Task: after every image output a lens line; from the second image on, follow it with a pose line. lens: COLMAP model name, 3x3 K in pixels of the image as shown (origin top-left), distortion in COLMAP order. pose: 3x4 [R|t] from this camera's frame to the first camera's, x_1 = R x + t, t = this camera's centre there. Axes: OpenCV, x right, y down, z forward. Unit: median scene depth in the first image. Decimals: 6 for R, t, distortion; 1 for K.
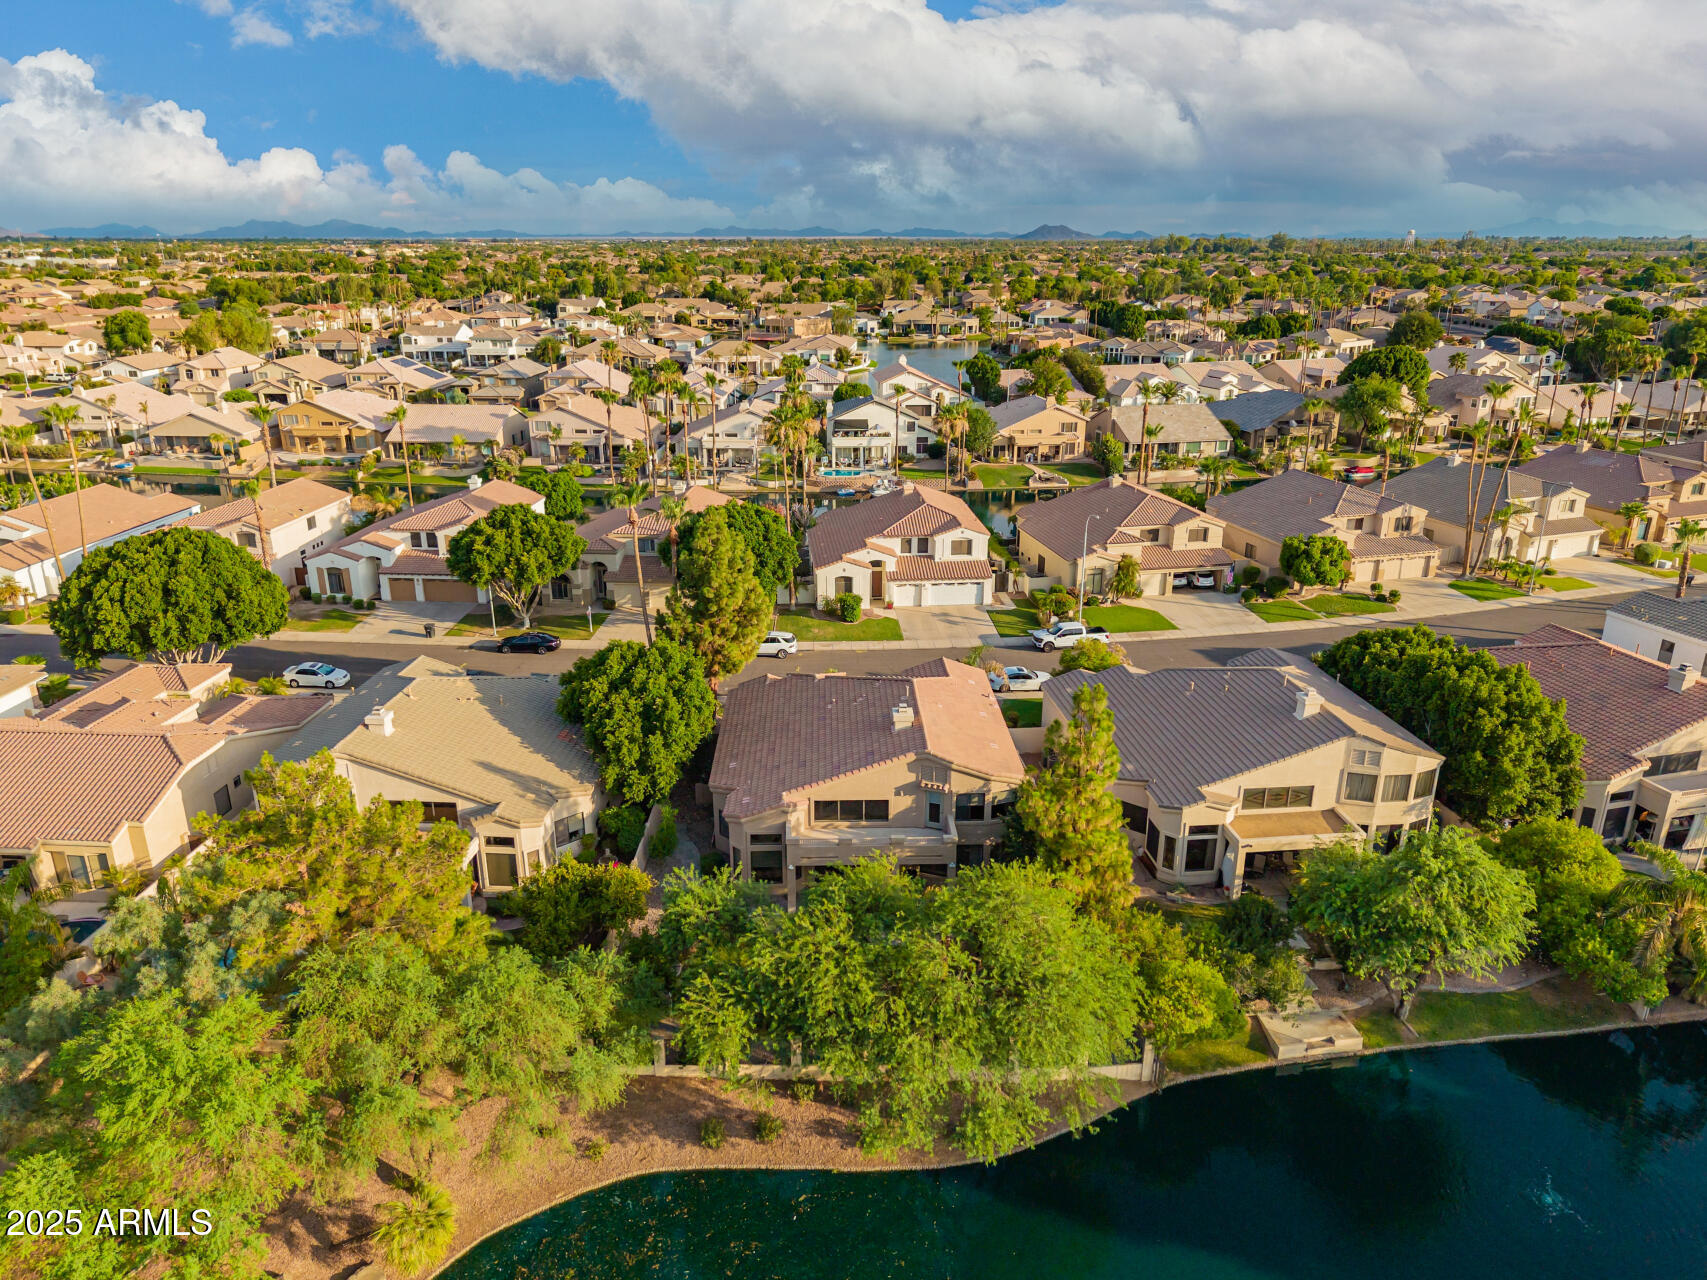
lens RADIAL K [[1147.2, 0, 880.6], [0, 1147.2, 577.5], [0, 0, 1]] dist [0.031730, -0.016475]
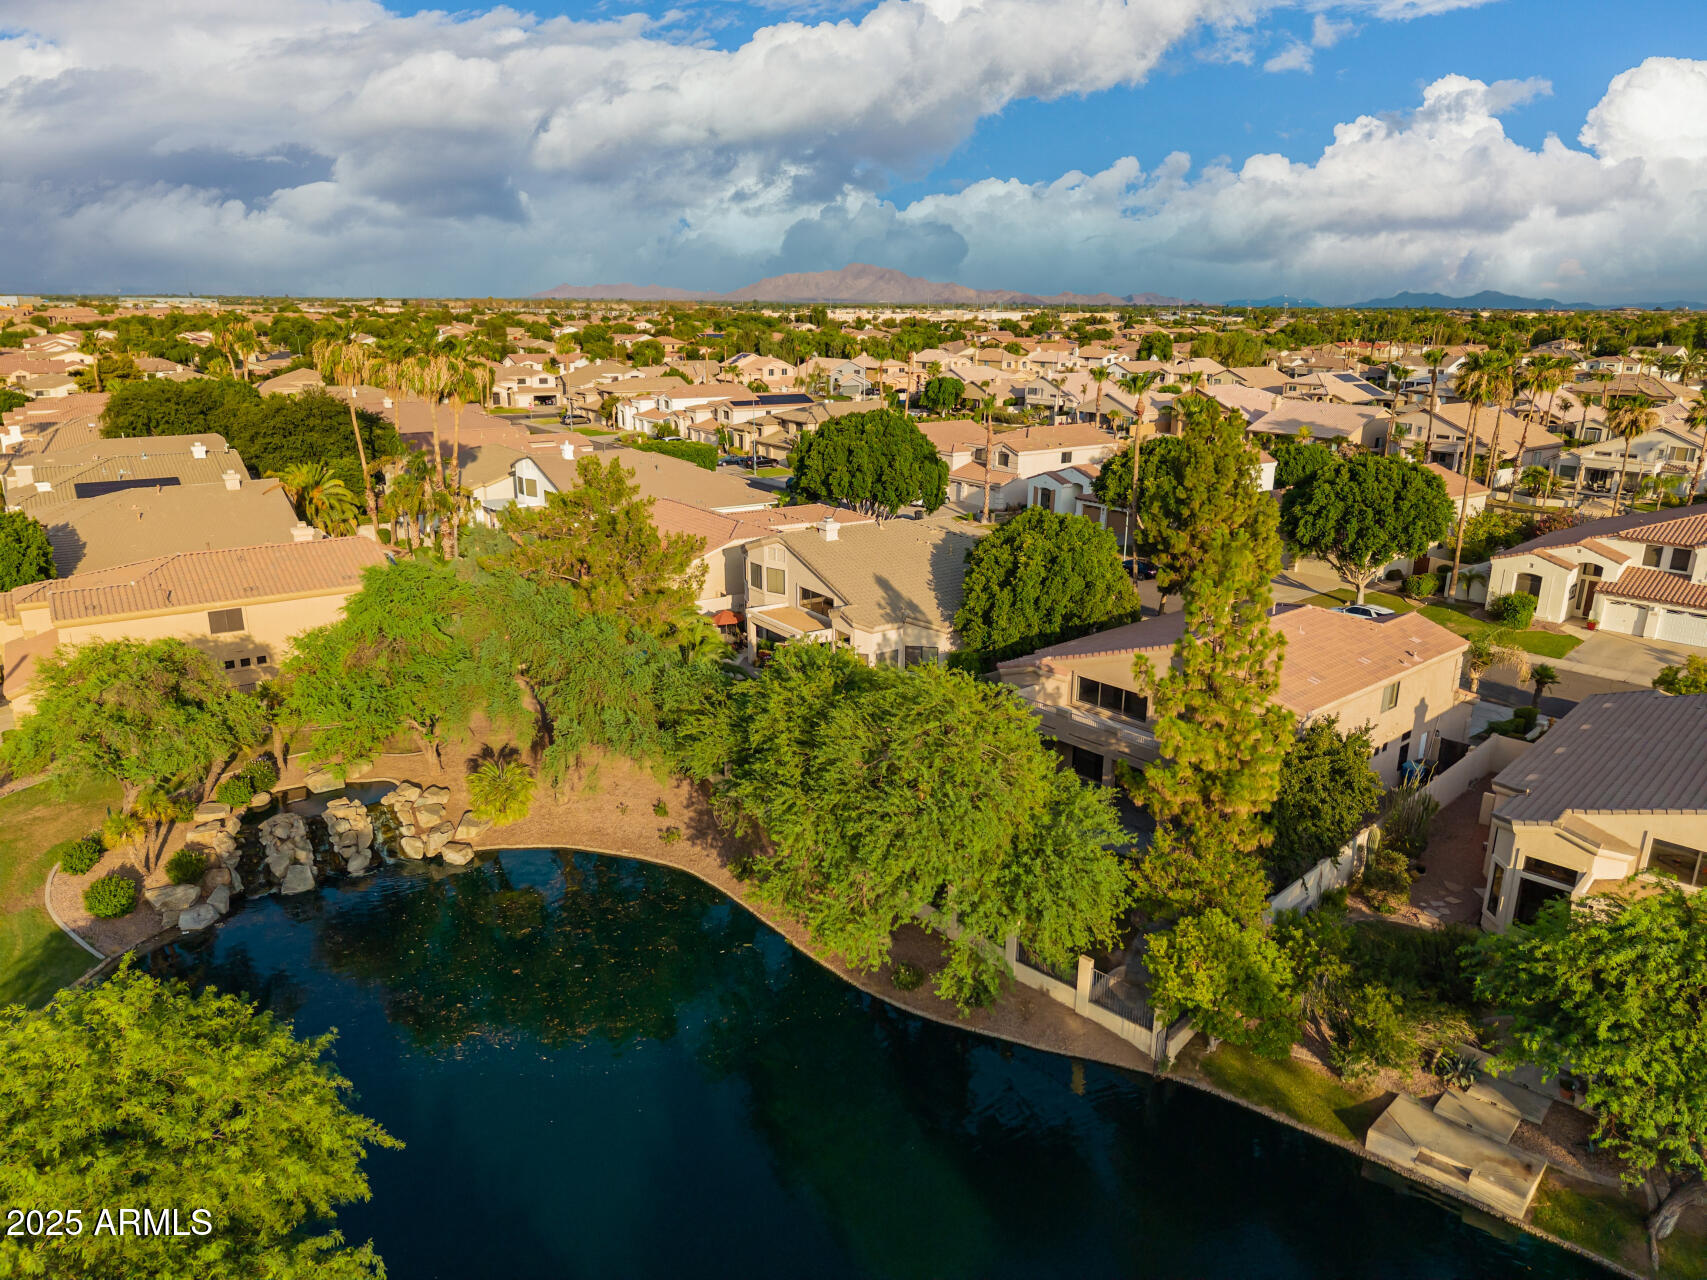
lens RADIAL K [[1147.2, 0, 871.9], [0, 1147.2, 634.2], [0, 0, 1]] dist [0.031730, -0.016475]
pose [[0.636731, 0.213460, -0.740951, 0.339157], [-0.217937, 0.971559, 0.092613, 0.078113], [0.739646, 0.102511, 0.665143, 0.190415]]
